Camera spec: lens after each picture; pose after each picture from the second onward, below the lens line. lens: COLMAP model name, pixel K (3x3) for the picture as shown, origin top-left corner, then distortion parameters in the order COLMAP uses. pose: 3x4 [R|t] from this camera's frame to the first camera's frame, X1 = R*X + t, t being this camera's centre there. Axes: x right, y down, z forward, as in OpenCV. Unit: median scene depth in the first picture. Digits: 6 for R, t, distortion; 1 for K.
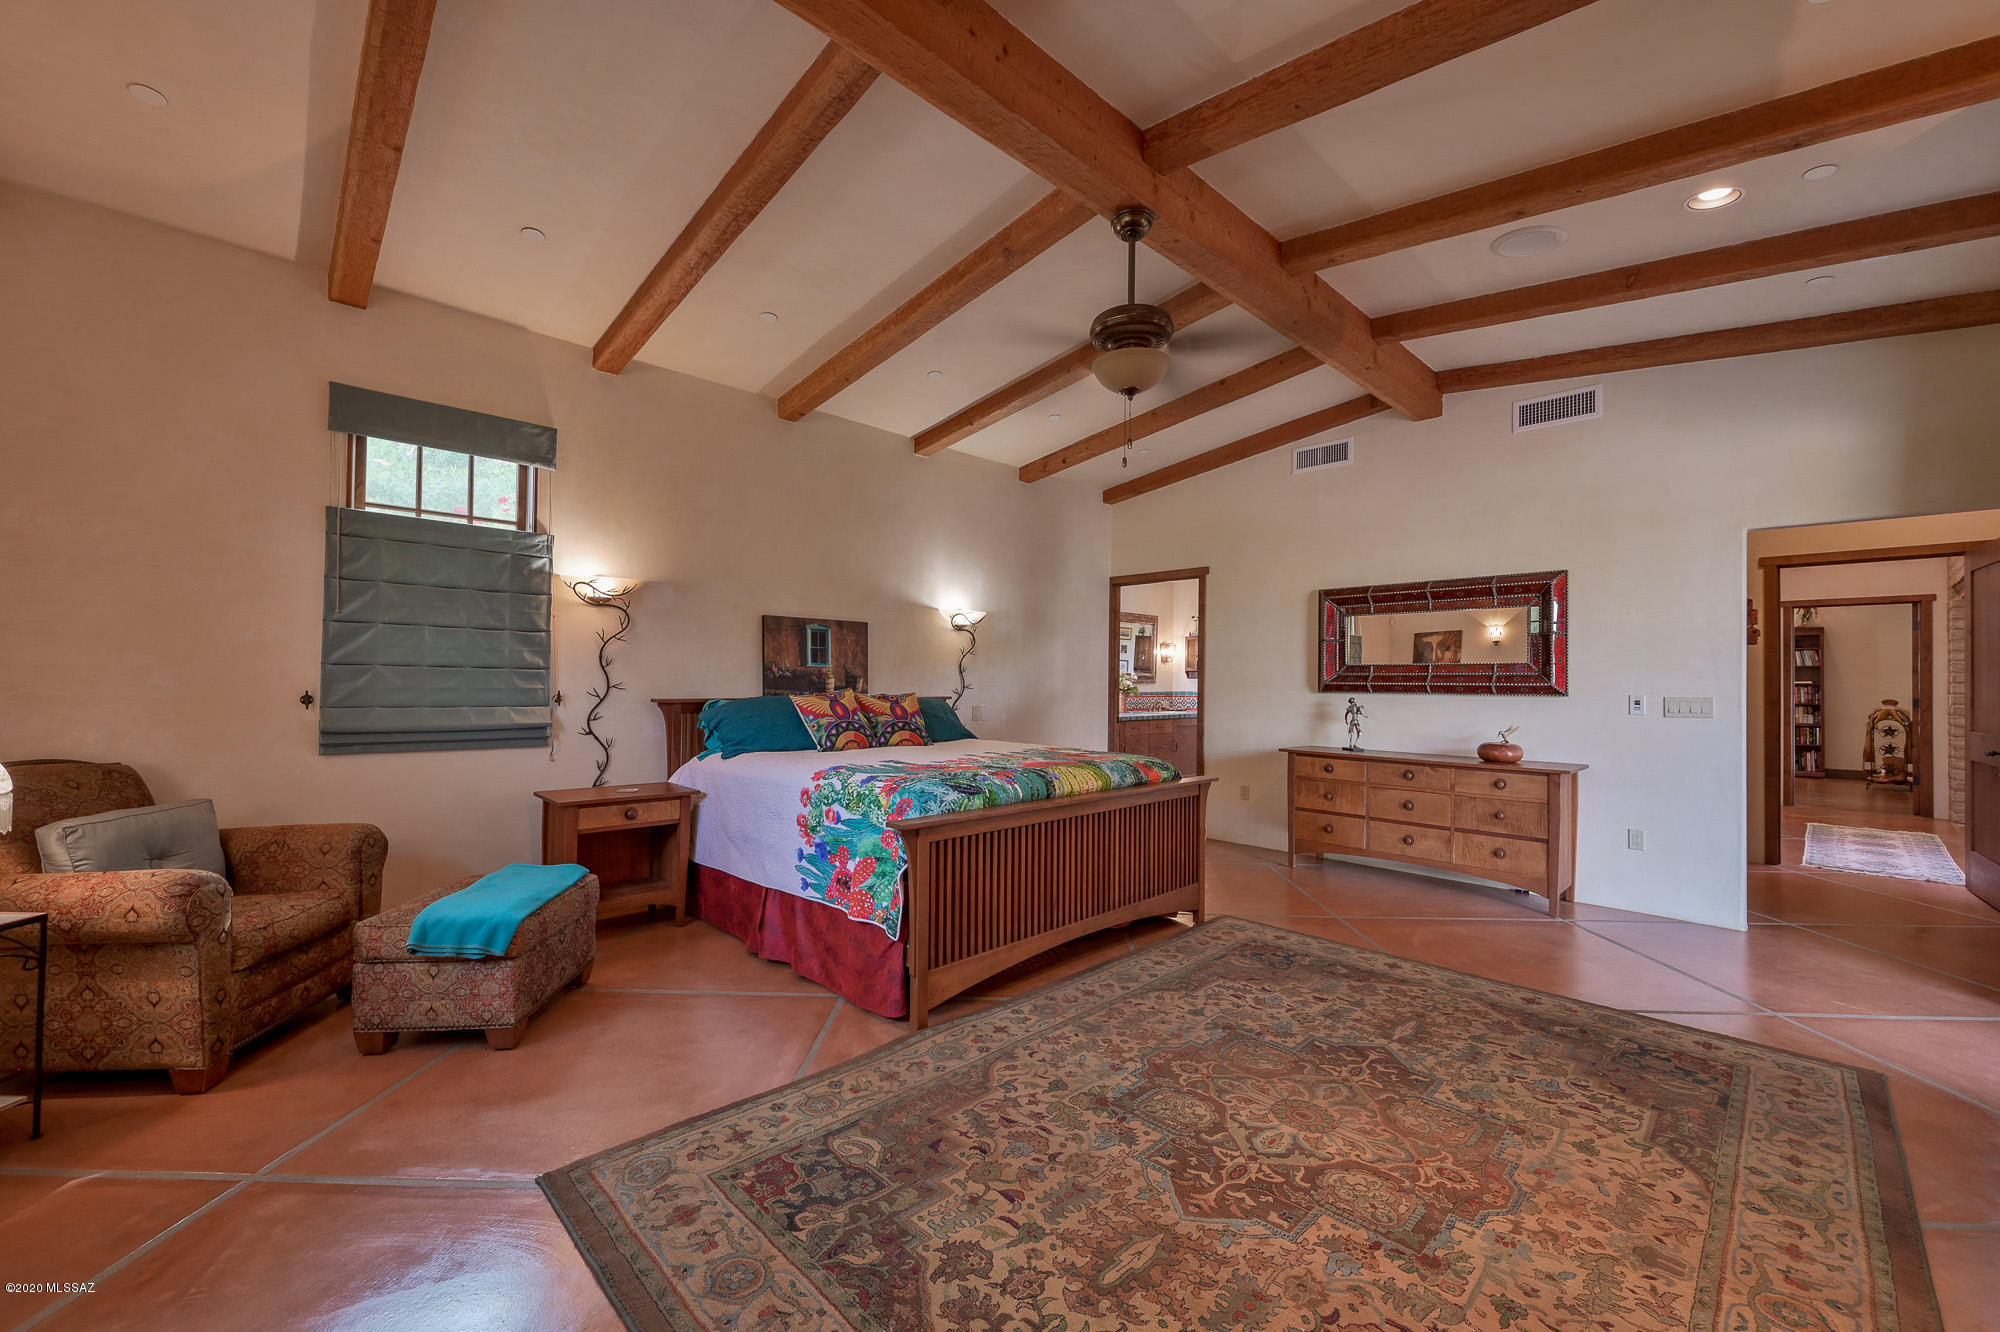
lens RADIAL K [[789.7, 0, 1008.5], [0, 789.7, 671.7], [0, 0, 1]] dist [-0.001224, -0.000441]
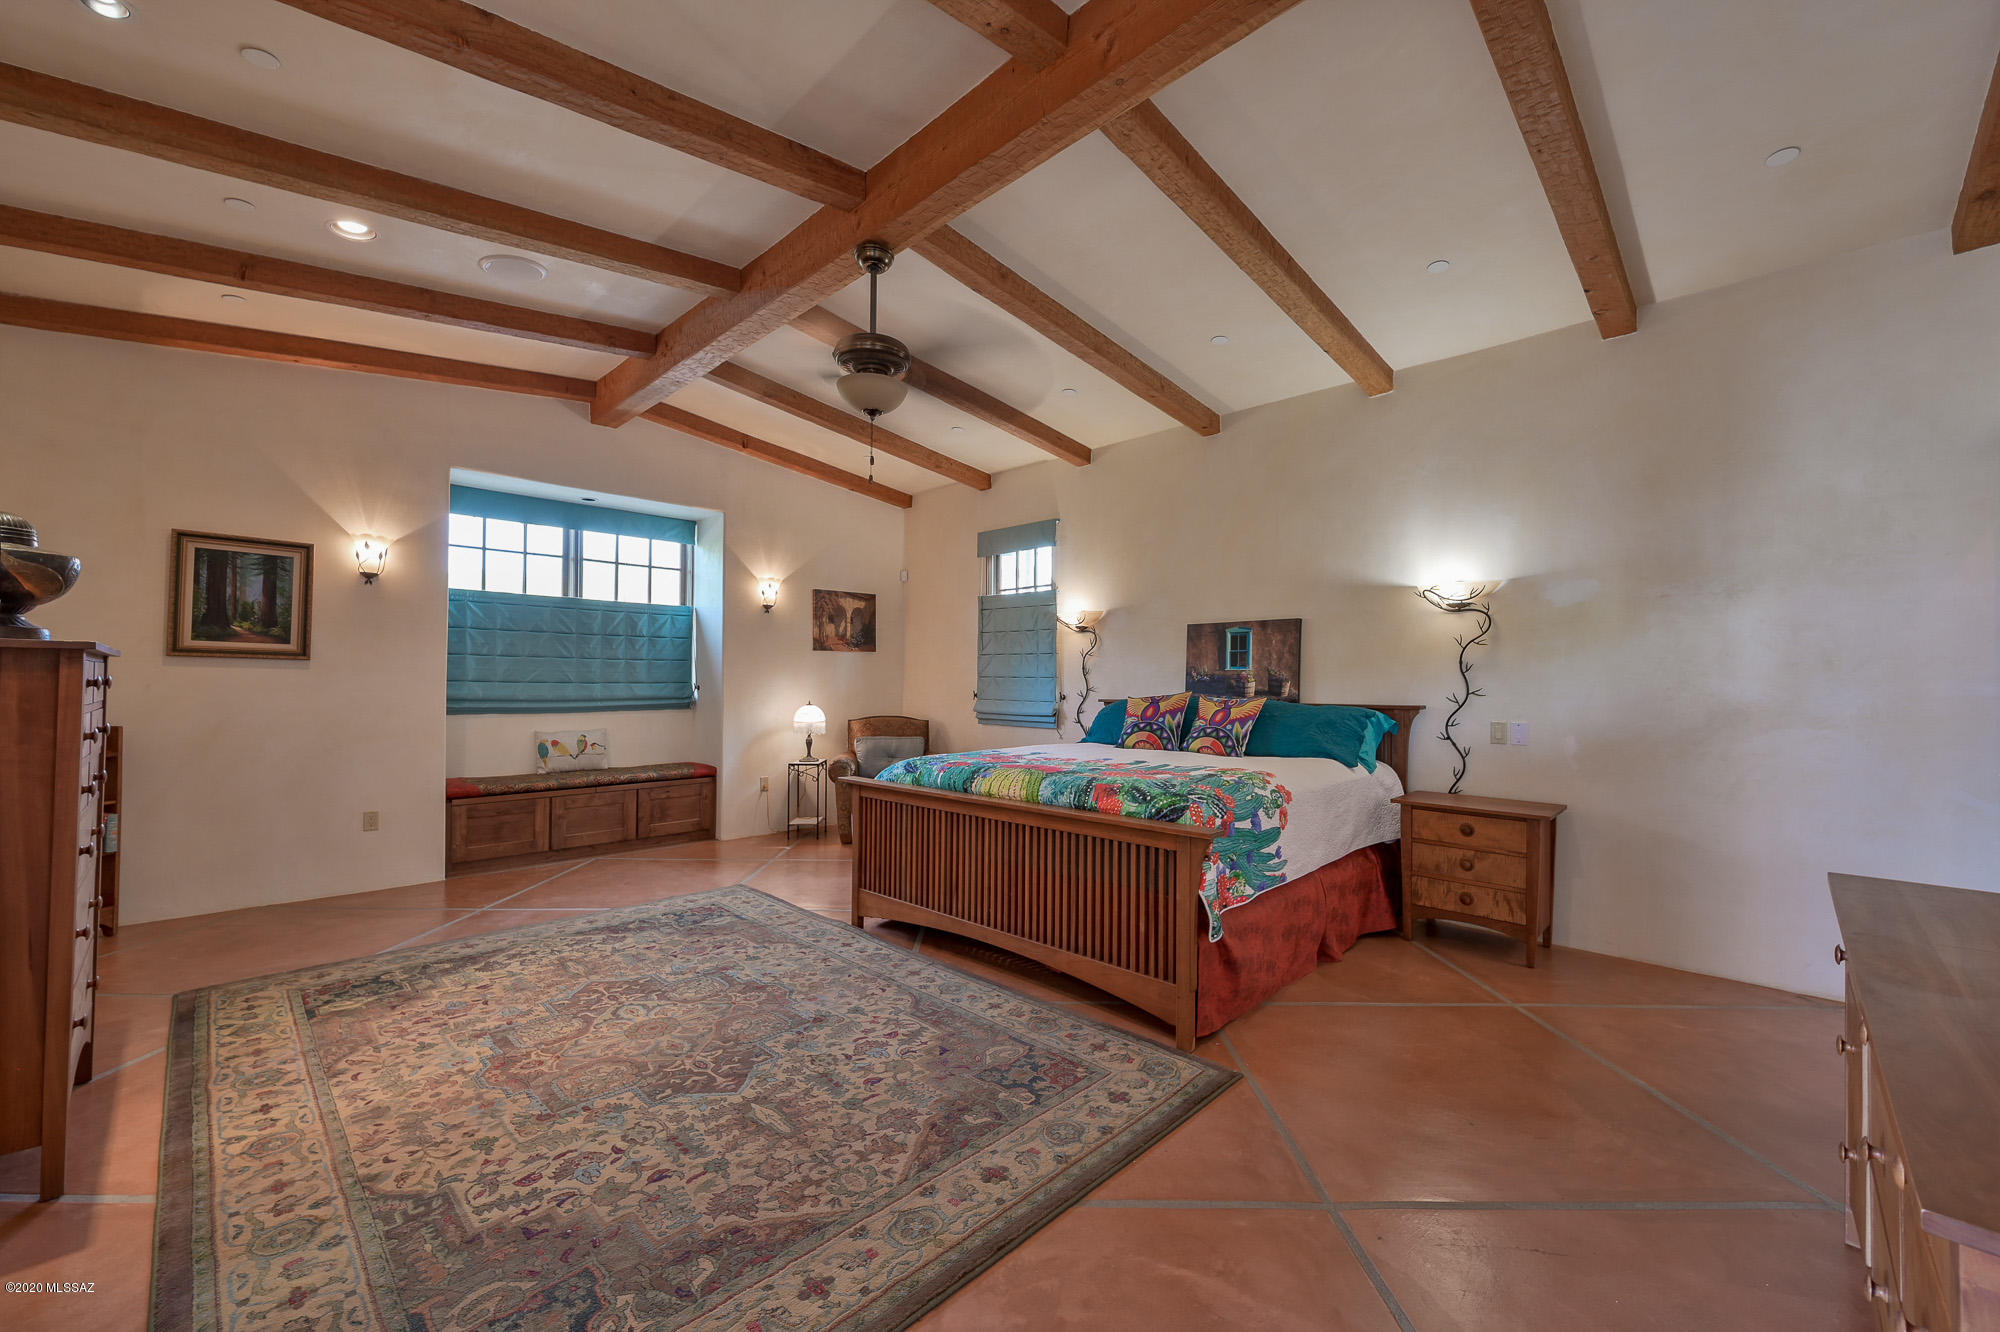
lens RADIAL K [[789.7, 0, 1008.5], [0, 789.7, 671.7], [0, 0, 1]] dist [-0.001224, -0.000441]
pose [[0.018664, -0.023215, -0.999556, 0.912697], [0.010147, 0.999683, -0.023028, 0.018912], [0.999774, -0.009713, 0.018894, 0.857285]]
